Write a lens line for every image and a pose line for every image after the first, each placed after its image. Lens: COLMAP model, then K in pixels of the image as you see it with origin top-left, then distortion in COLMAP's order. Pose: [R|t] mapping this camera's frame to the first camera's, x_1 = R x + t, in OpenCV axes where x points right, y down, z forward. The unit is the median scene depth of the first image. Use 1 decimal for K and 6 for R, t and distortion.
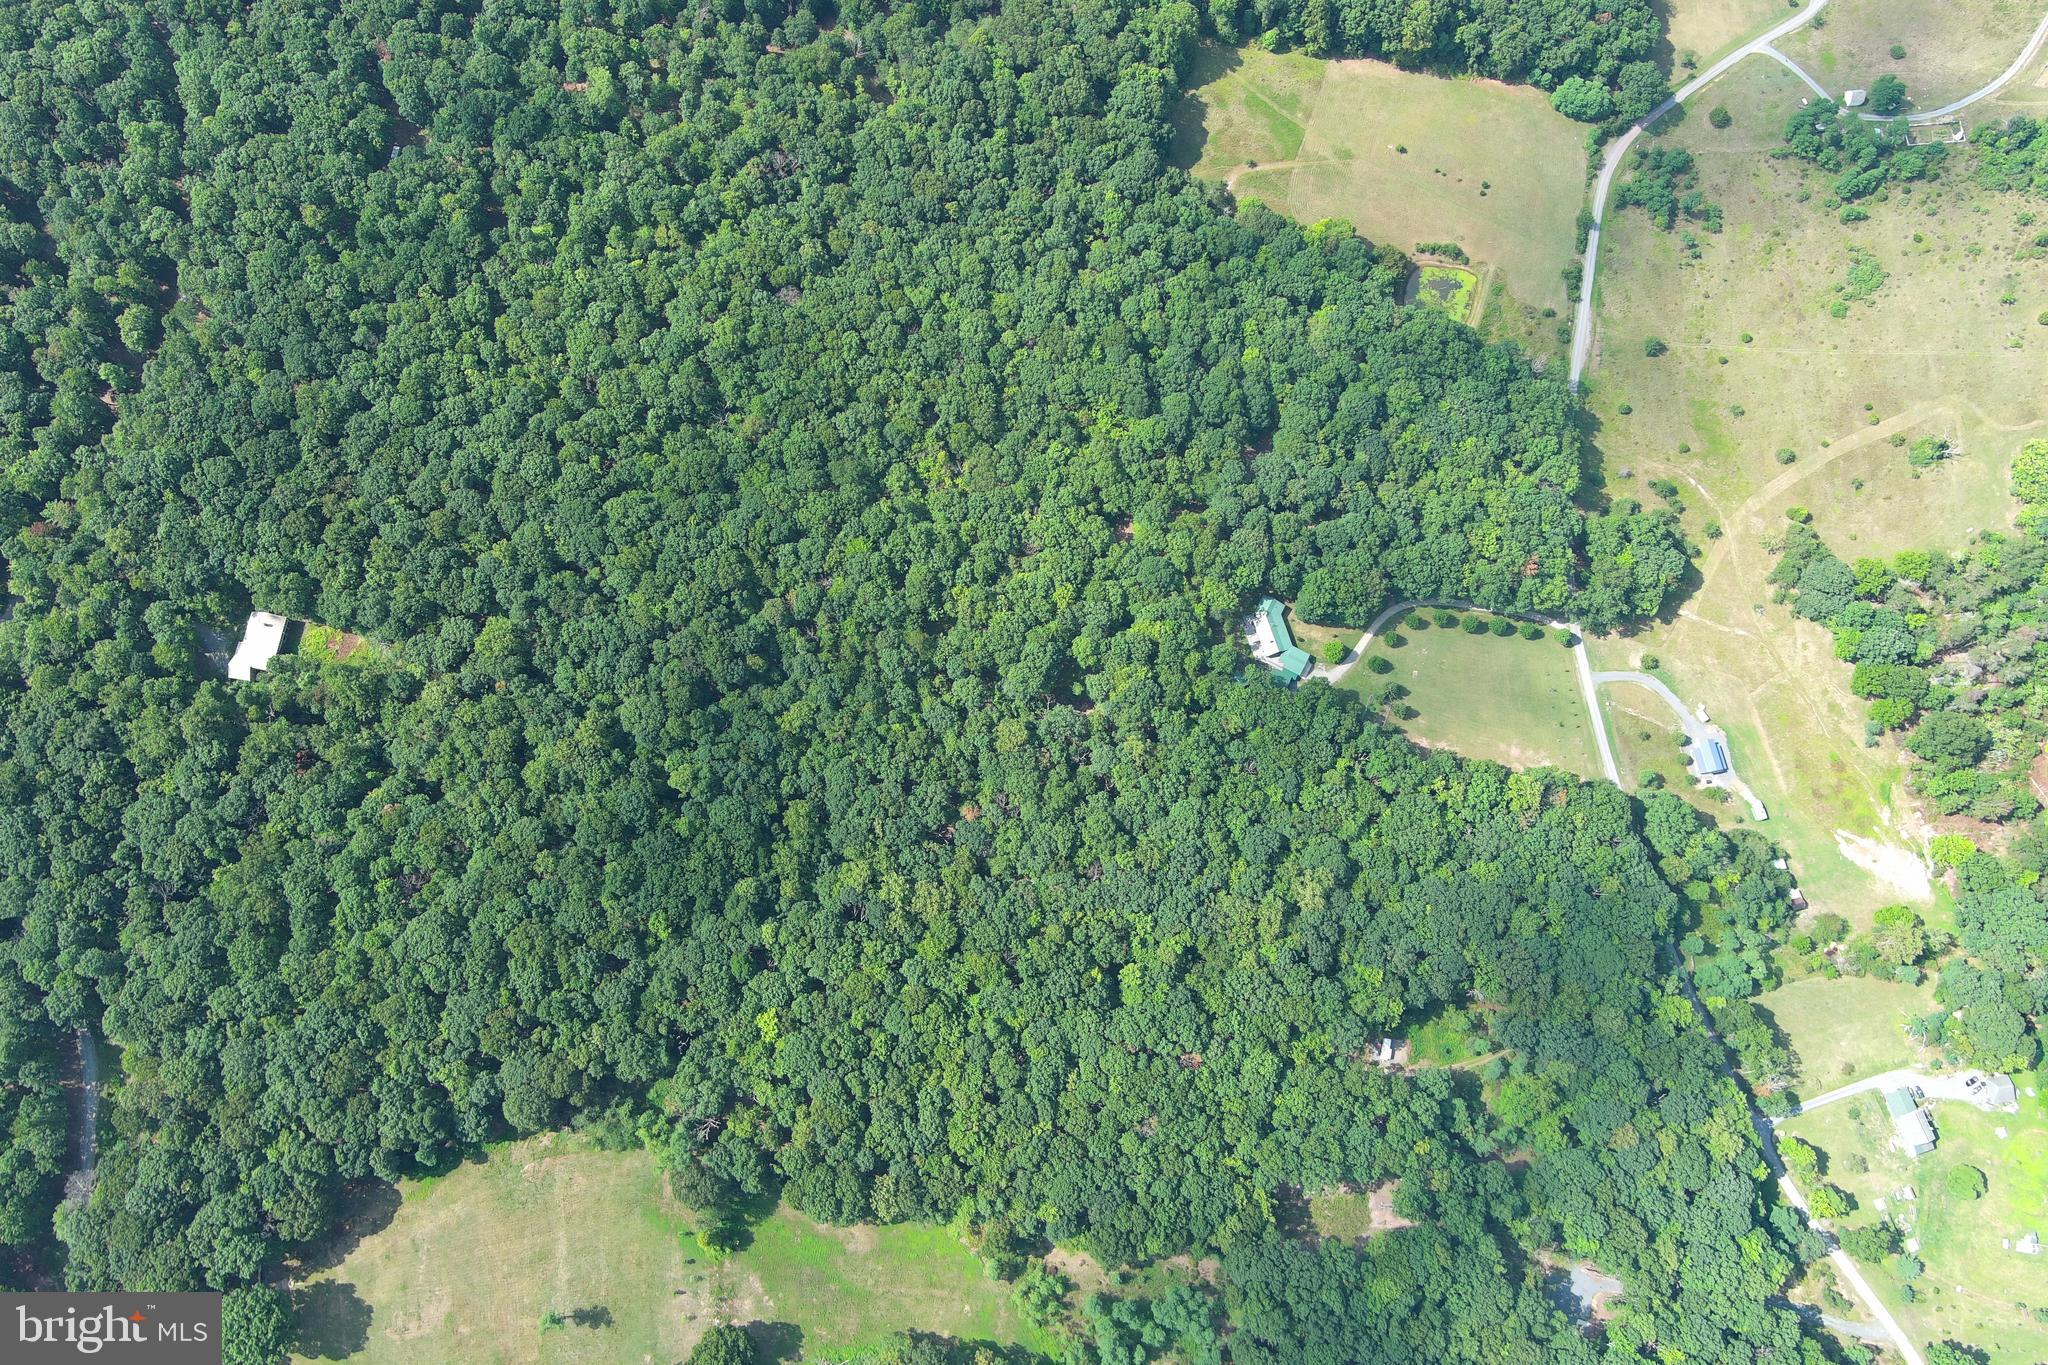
lens RADIAL K [[1583.5, 0, 1023.2], [0, 1583.5, 688.0], [0, 0, 1]] dist [0.035680, -0.045183]
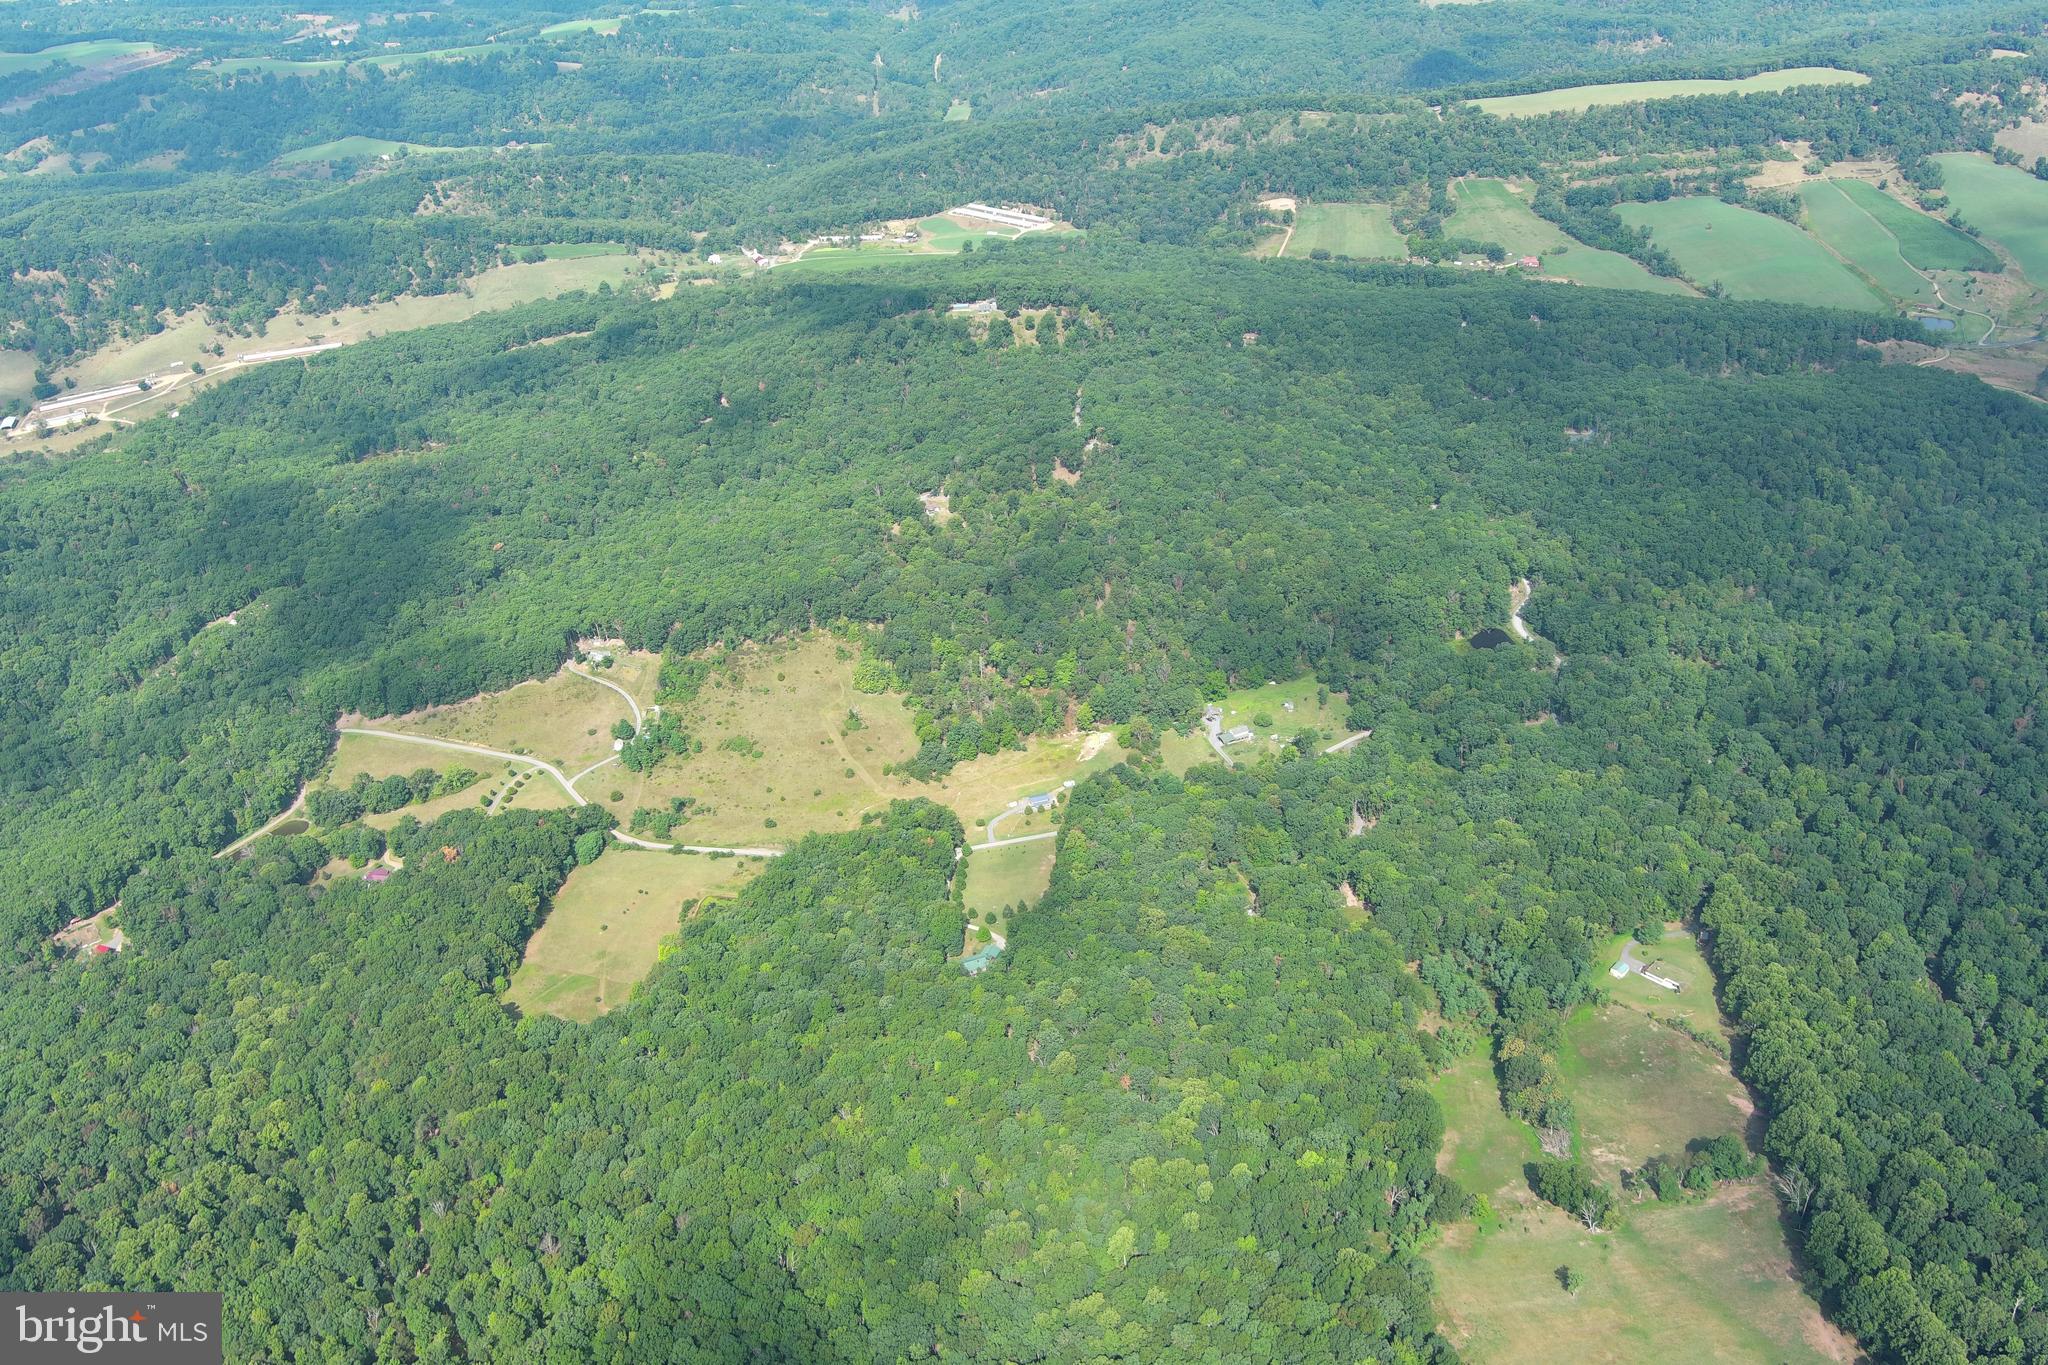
lens RADIAL K [[1583.5, 0, 1023.2], [0, 1583.5, 688.0], [0, 0, 1]] dist [0.035680, -0.045183]
pose [[-0.039853, -0.538410, 0.841740, -0.946111], [0.983389, 0.128160, 0.128536, -0.211367], [-0.177082, 0.832880, 0.524359, 0.043823]]
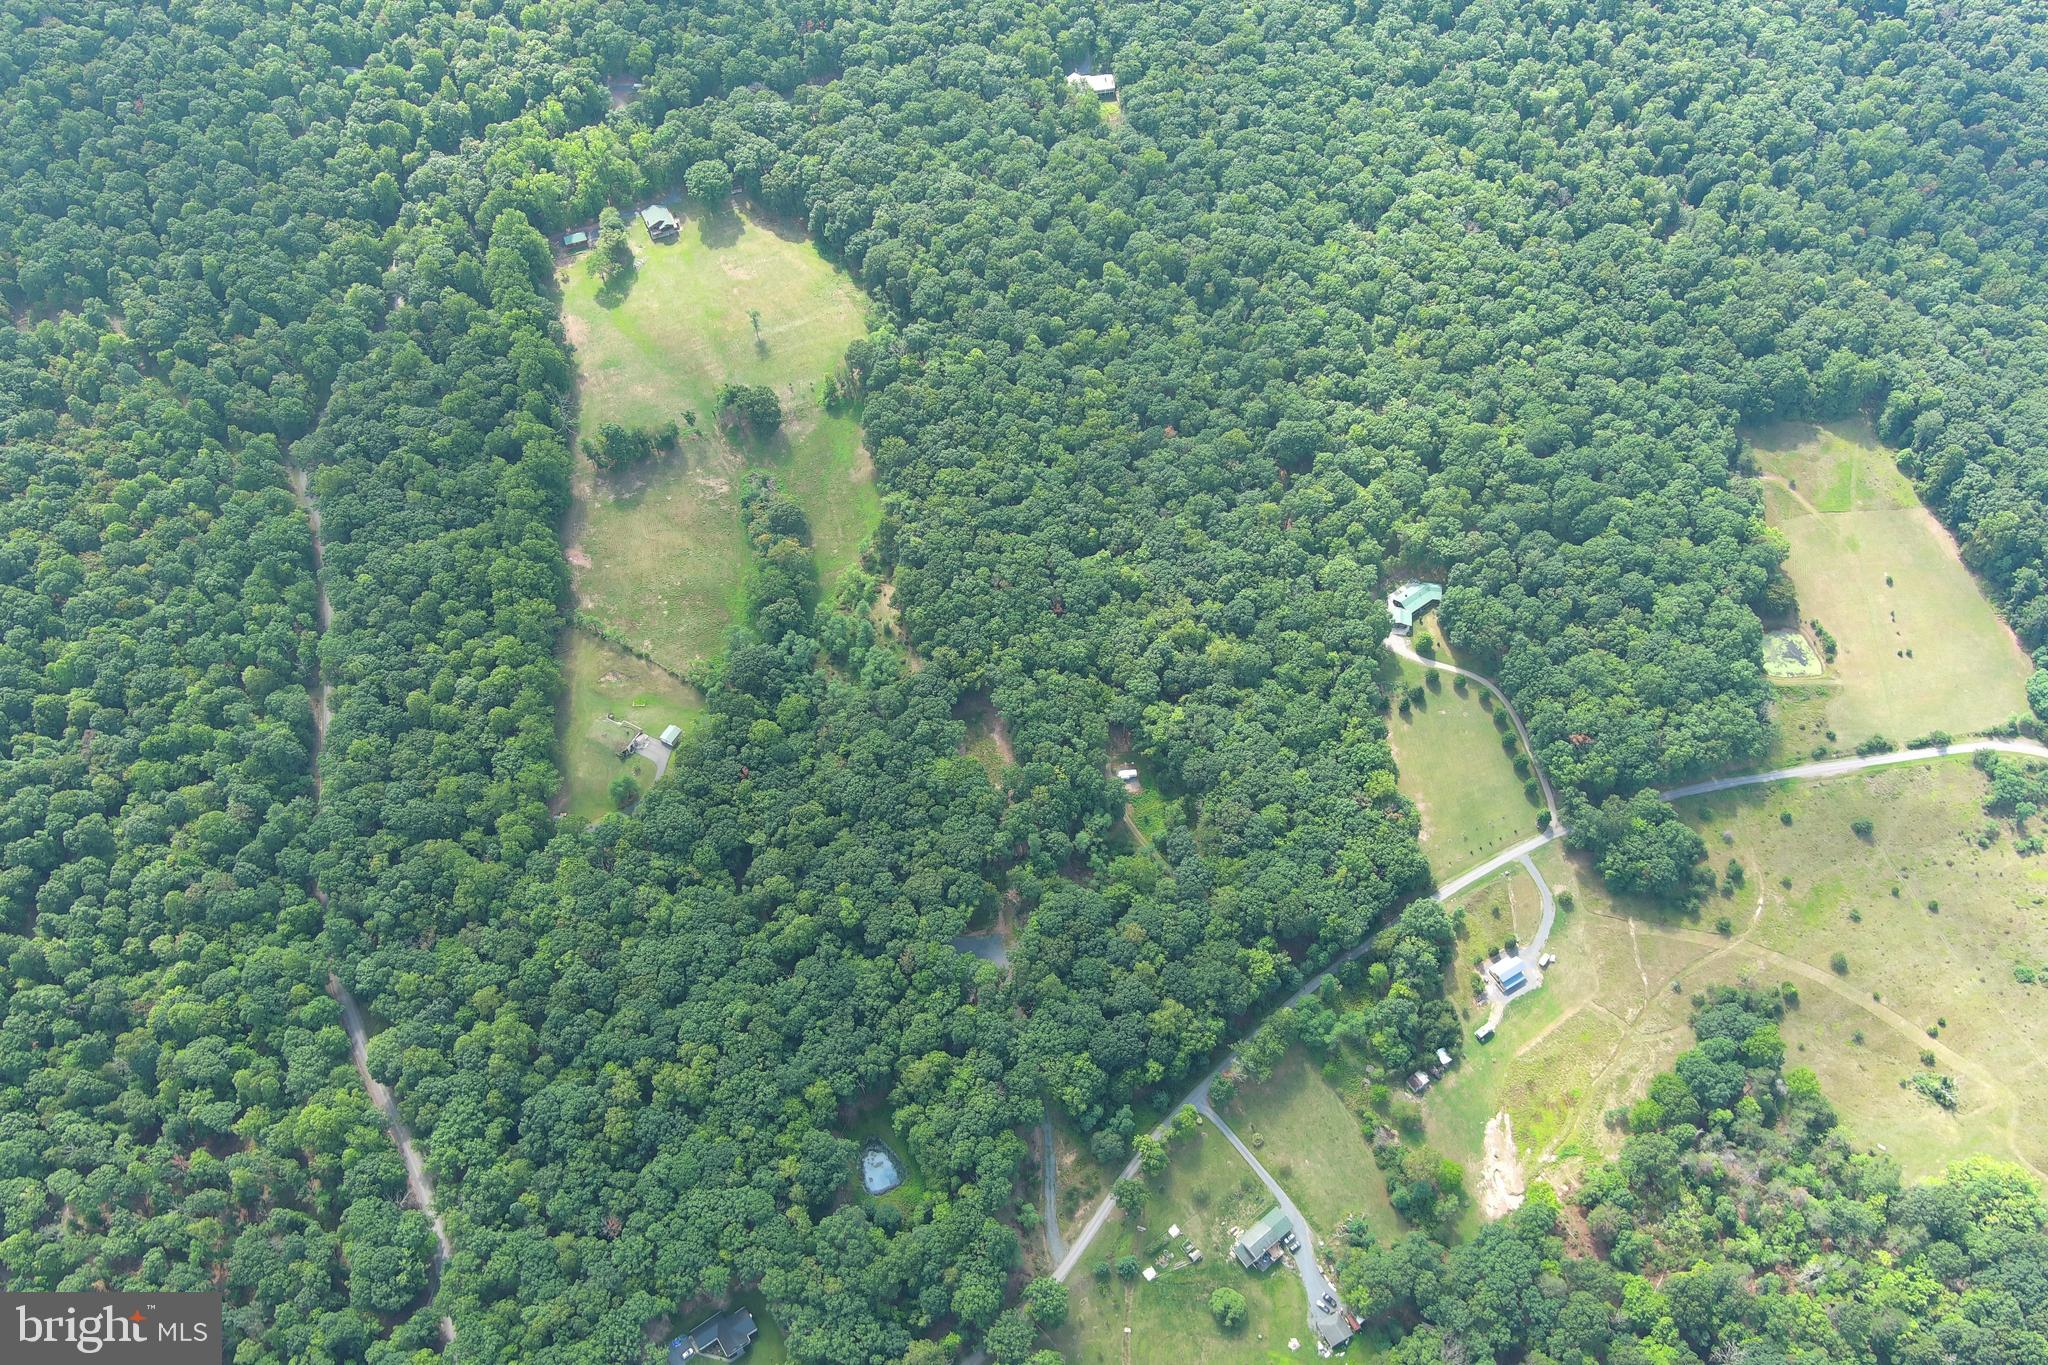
lens RADIAL K [[1583.5, 0, 1023.2], [0, 1583.5, 688.0], [0, 0, 1]] dist [0.035680, -0.045183]
pose [[0.339188, 0.763766, -0.549193, 0.797340], [-0.909247, 0.415916, 0.016854, 0.250959], [0.241290, 0.493635, 0.835526, -0.034471]]
